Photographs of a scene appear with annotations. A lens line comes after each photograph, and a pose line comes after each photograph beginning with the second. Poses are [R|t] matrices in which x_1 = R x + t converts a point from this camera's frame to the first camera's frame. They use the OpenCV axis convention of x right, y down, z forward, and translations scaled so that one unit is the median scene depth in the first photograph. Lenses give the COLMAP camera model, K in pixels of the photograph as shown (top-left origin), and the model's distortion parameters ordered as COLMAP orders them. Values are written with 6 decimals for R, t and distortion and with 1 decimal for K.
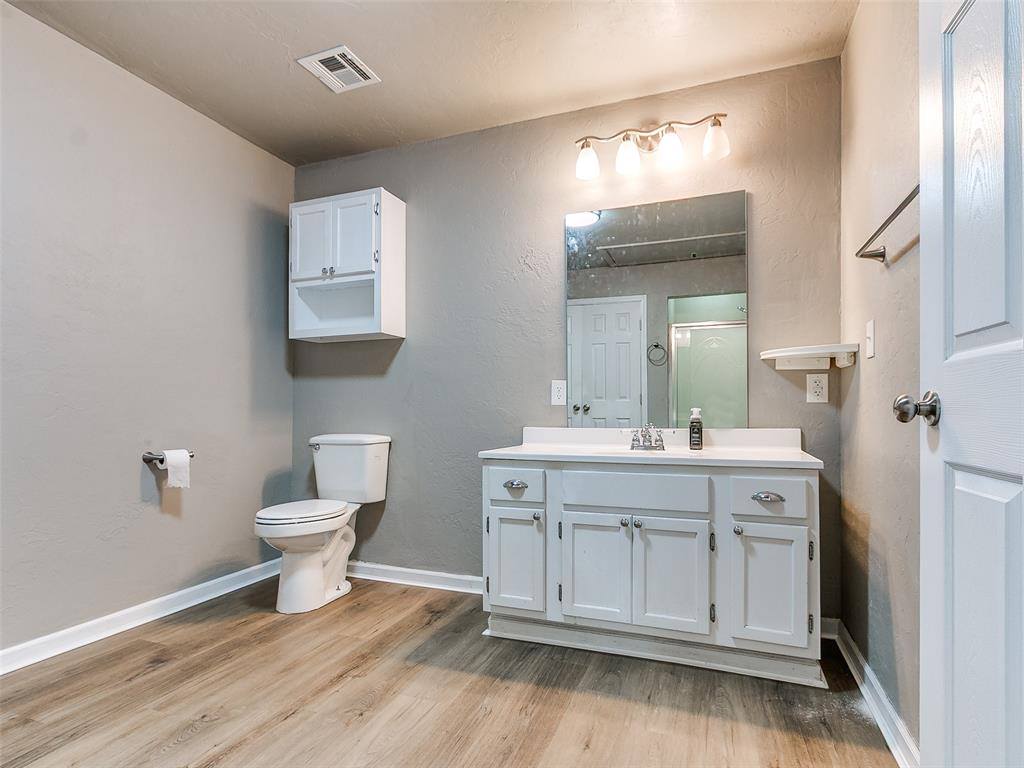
lens RADIAL K [[540.8, 0, 502.0], [0, 540.8, 402.8], [0, 0, 1]] dist [0.006838, -0.001259]
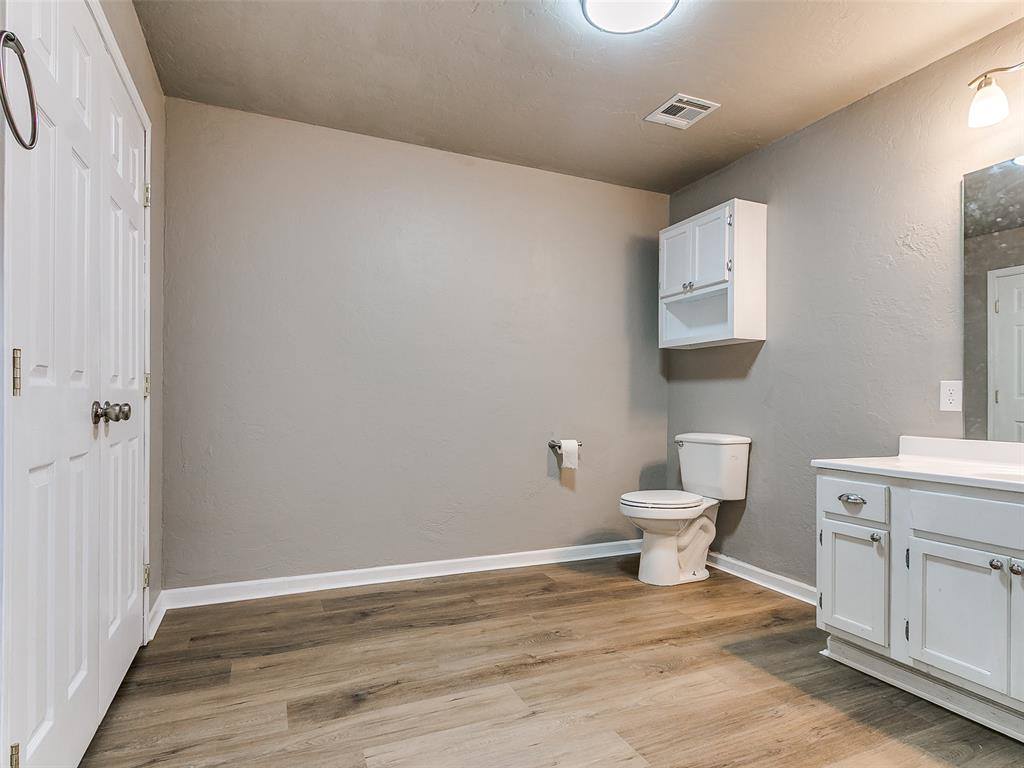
lens RADIAL K [[540.8, 0, 510.3], [0, 540.8, 397.7], [0, 0, 1]] dist [0.006838, -0.001259]
pose [[0.714981, 0.002369, -0.699140, 0.234124], [-0.000035, 0.999994, 0.003353, -0.021713], [0.699144, -0.002373, 0.714977, -0.056245]]
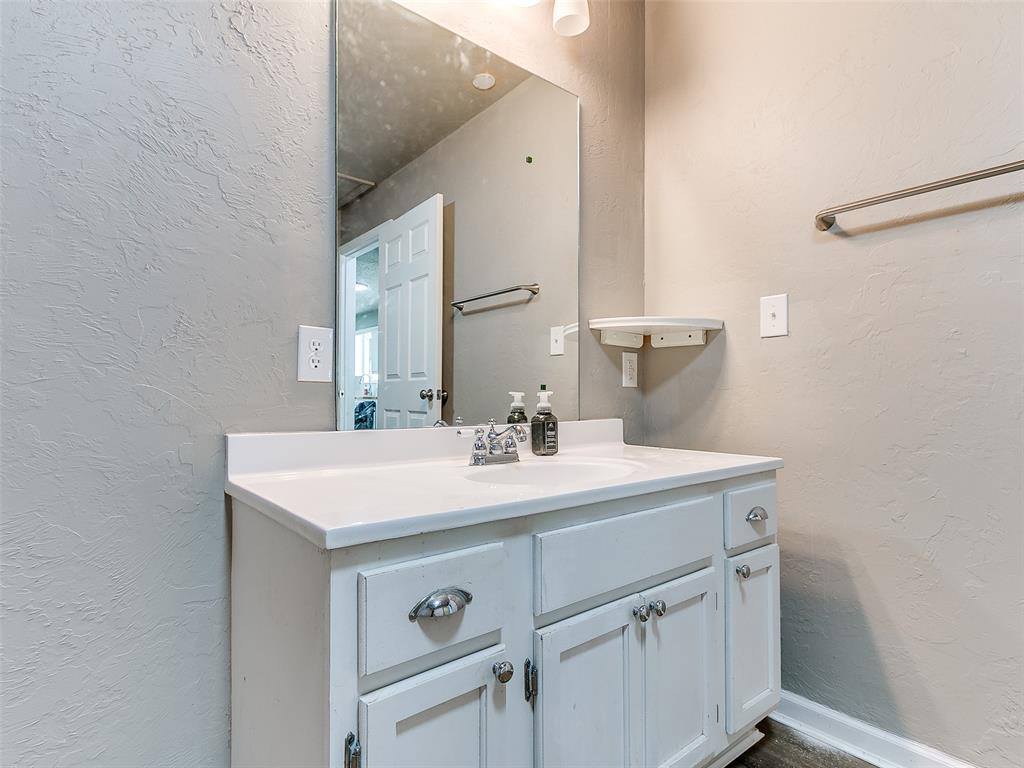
lens RADIAL K [[540.8, 0, 511.9], [0, 540.8, 392.3], [0, 0, 1]] dist [0.006838, -0.001259]
pose [[0.495233, 0.013408, 0.868657, -0.237291], [-0.012619, 0.999886, -0.008239, 0.017295], [-0.868668, -0.006881, 0.495346, 0.732339]]
